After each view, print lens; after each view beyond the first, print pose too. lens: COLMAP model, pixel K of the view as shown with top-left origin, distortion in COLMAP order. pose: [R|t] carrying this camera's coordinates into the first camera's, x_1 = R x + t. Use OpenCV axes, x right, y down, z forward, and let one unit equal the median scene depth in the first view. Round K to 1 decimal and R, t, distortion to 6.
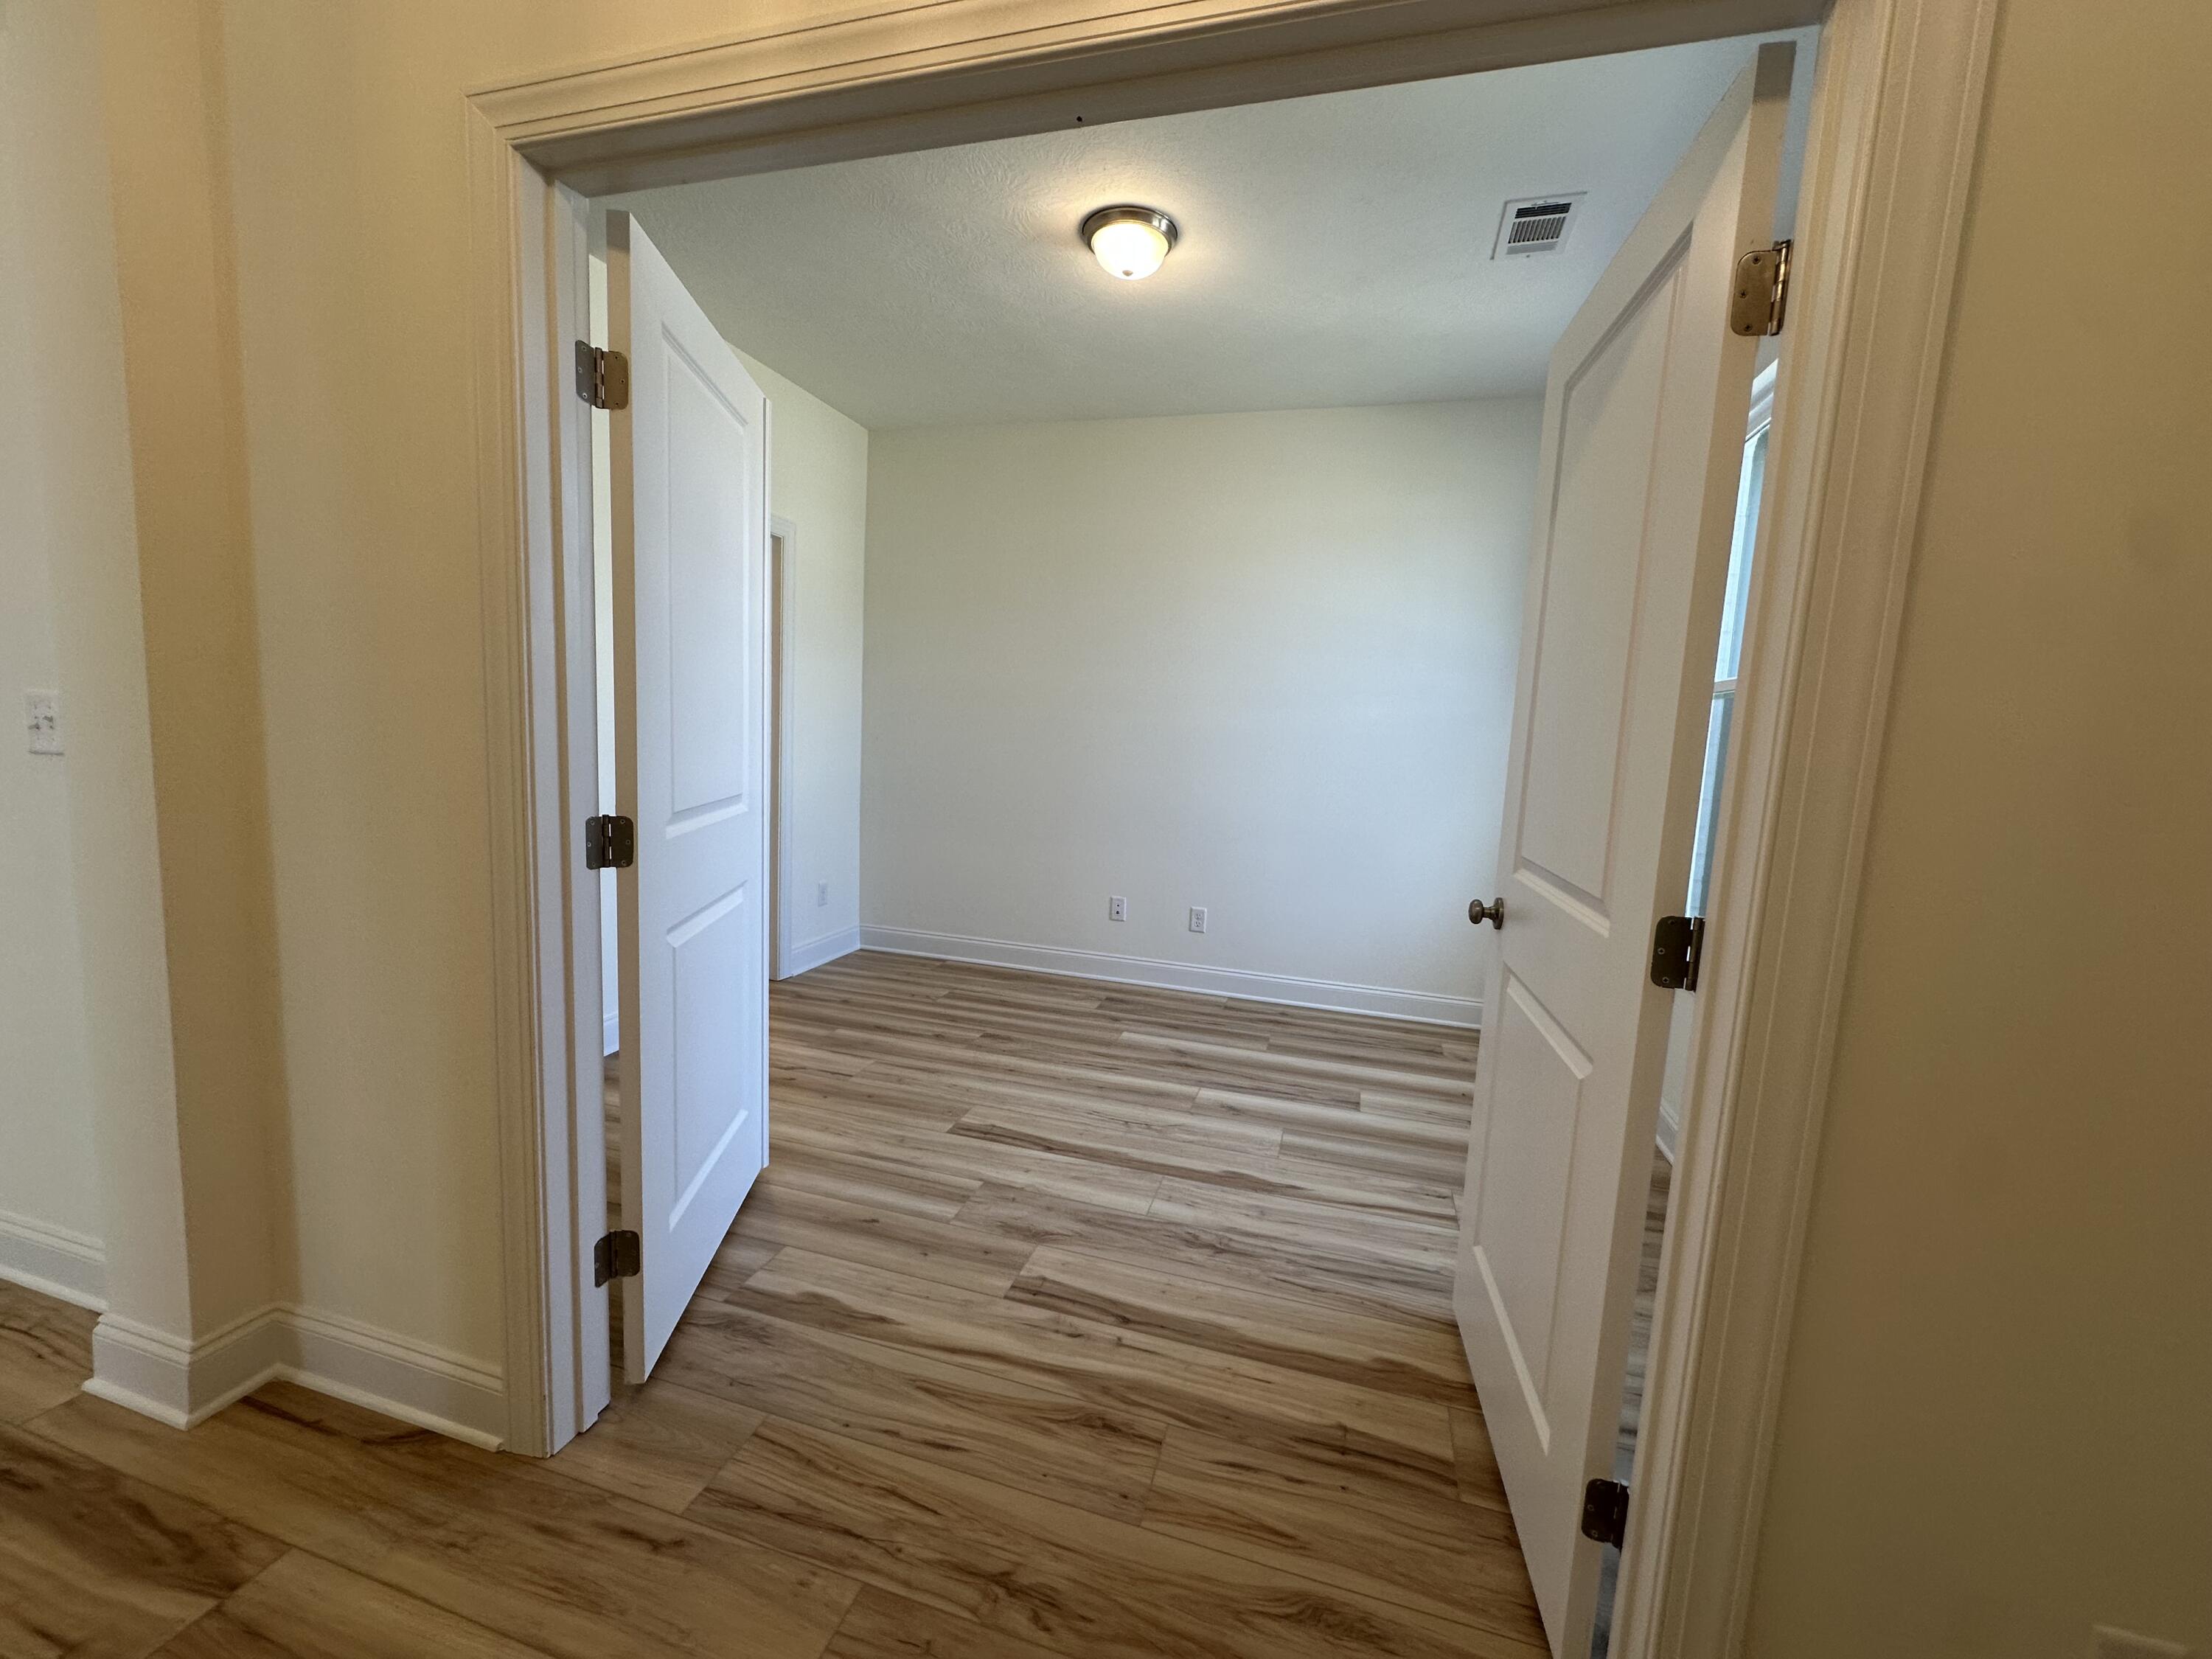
lens RADIAL K [[882.0, 0, 1104.8], [0, 882.0, 826.2], [0, 0, 1]] dist [-0.002187, 0.000560]
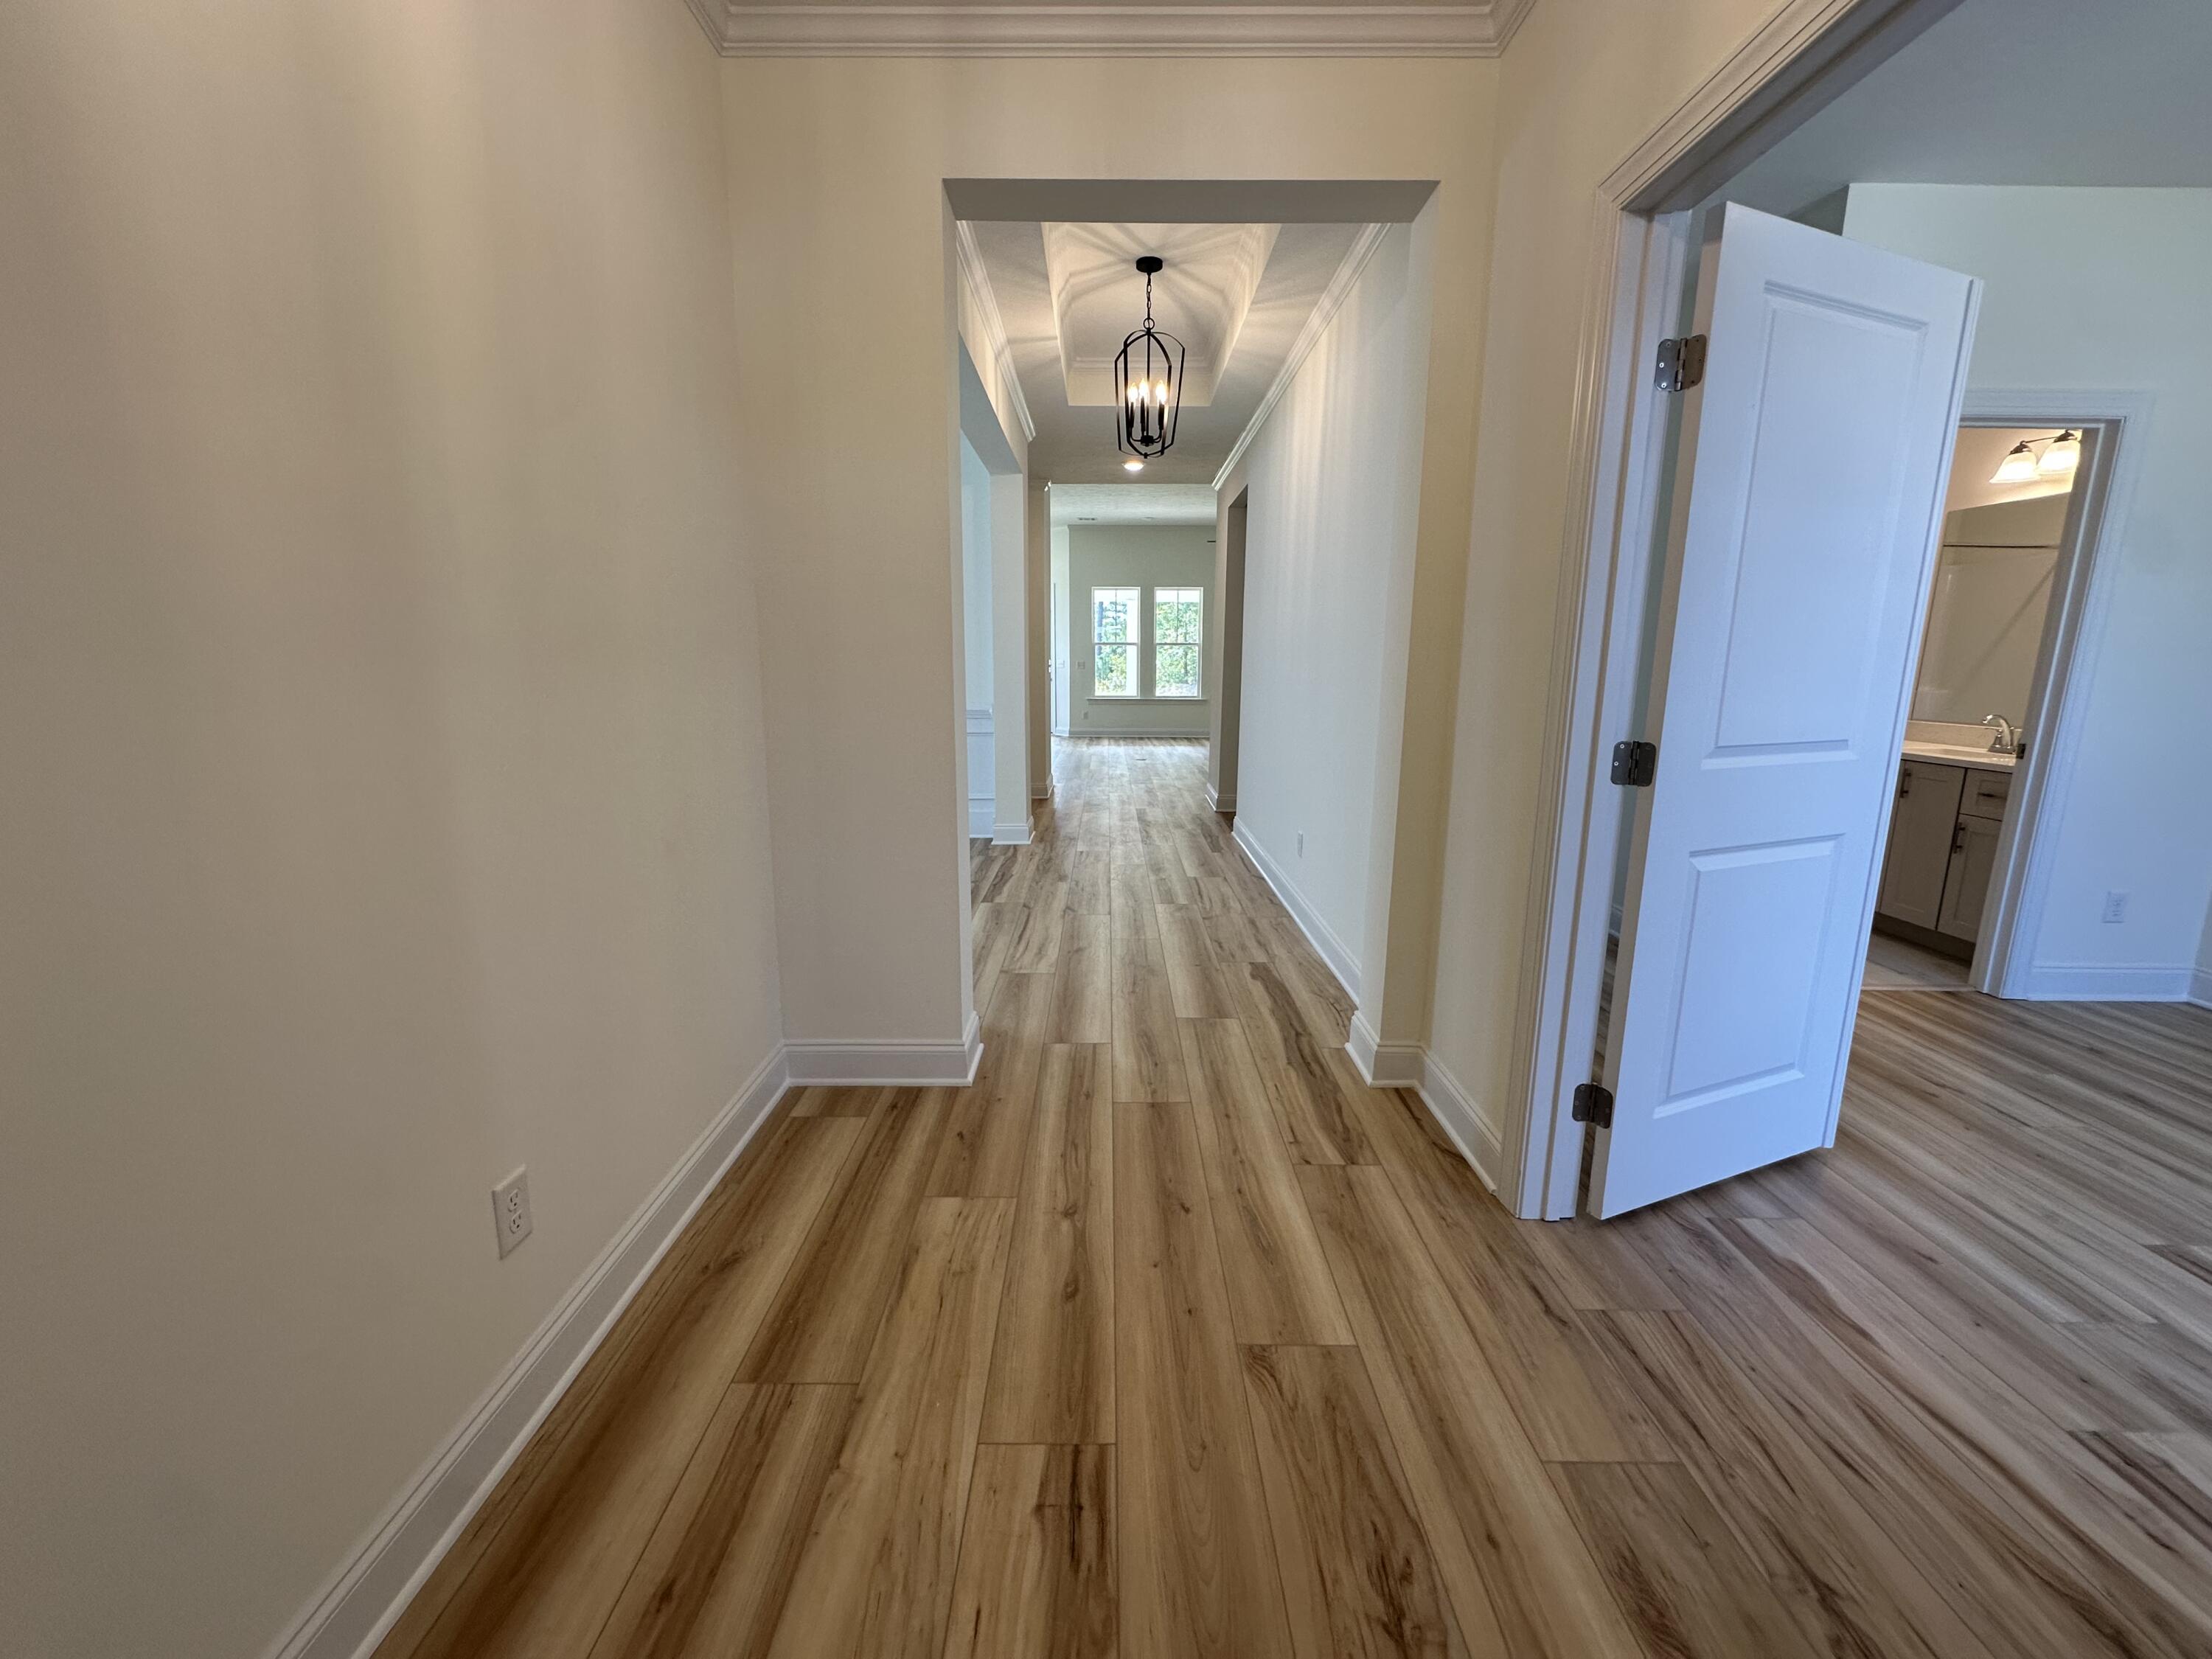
lens RADIAL K [[882.0, 0, 1104.8], [0, 882.0, 826.2], [0, 0, 1]] dist [-0.002187, 0.000560]
pose [[0.277022, 0.136901, -0.951061, 0.298717], [-0.101291, 0.988444, 0.112778, 0.030892], [0.955510, 0.065092, 0.287687, -0.018425]]
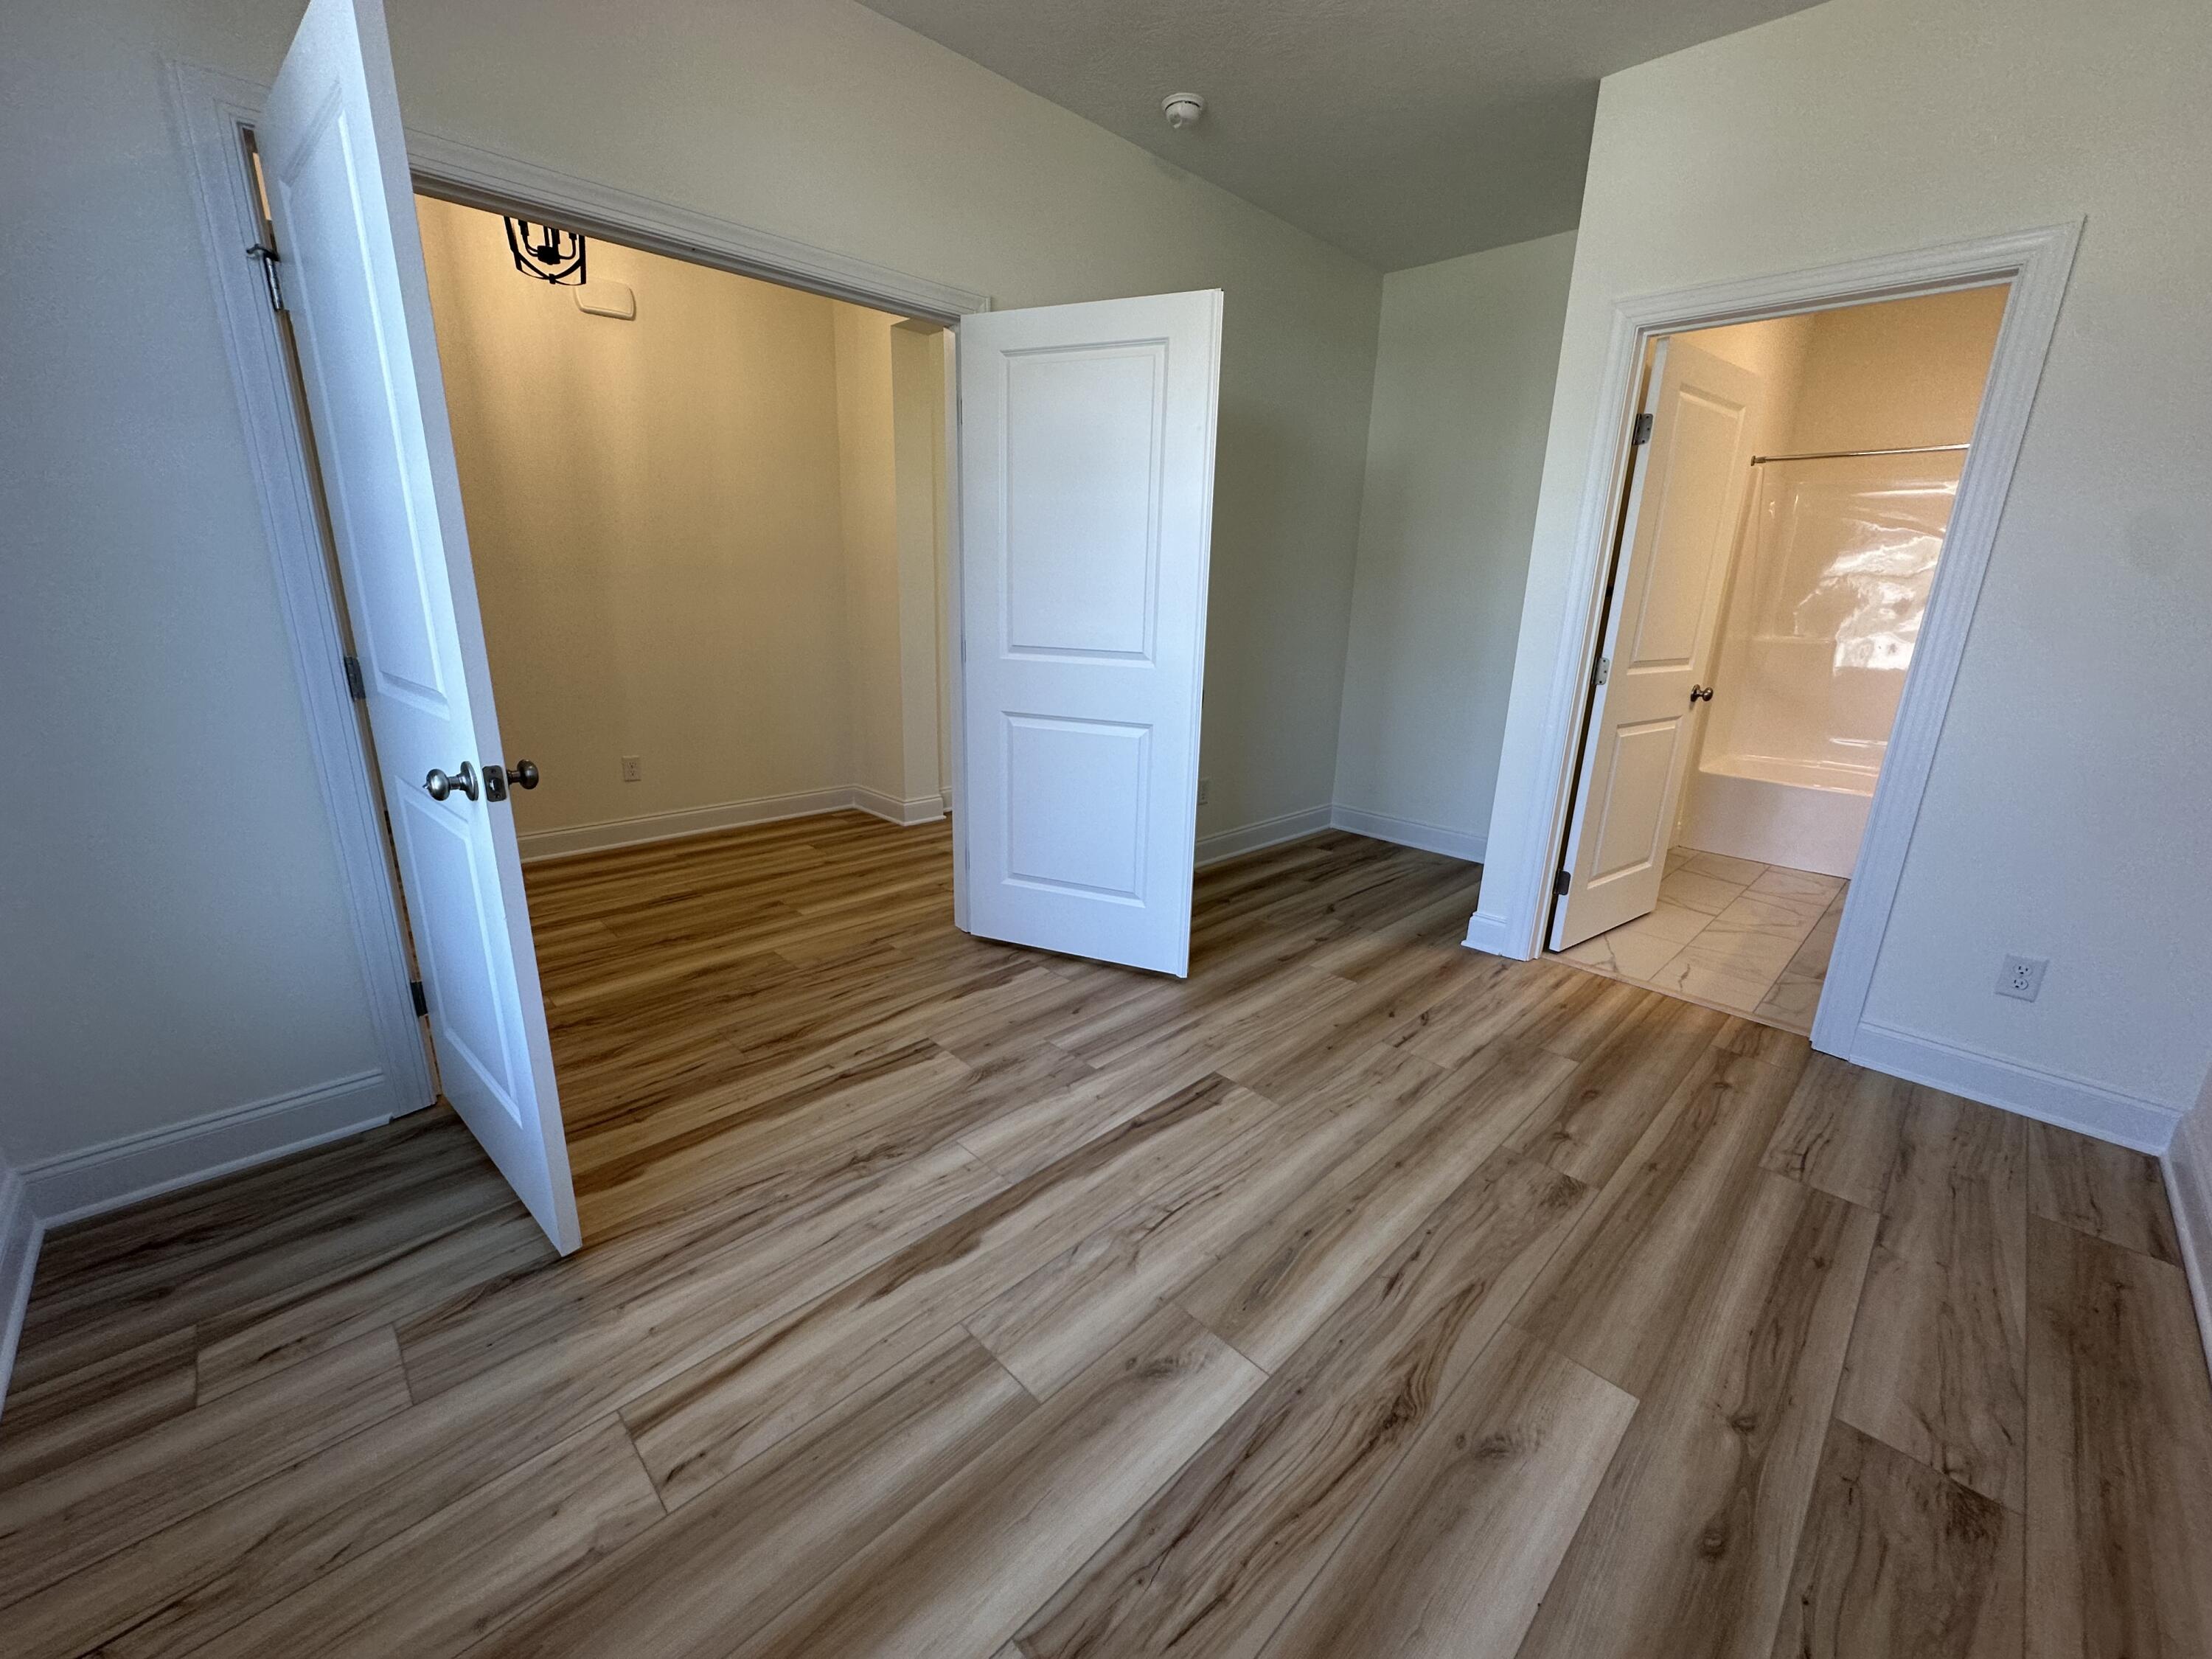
lens RADIAL K [[882.0, 0, 1104.8], [0, 882.0, 826.2], [0, 0, 1]] dist [-0.002187, 0.000560]
pose [[-0.488835, 0.174245, -0.854798, 0.818750], [-0.146994, 0.949388, 0.277588, -0.157180], [0.859903, 0.261345, -0.438481, 1.731210]]
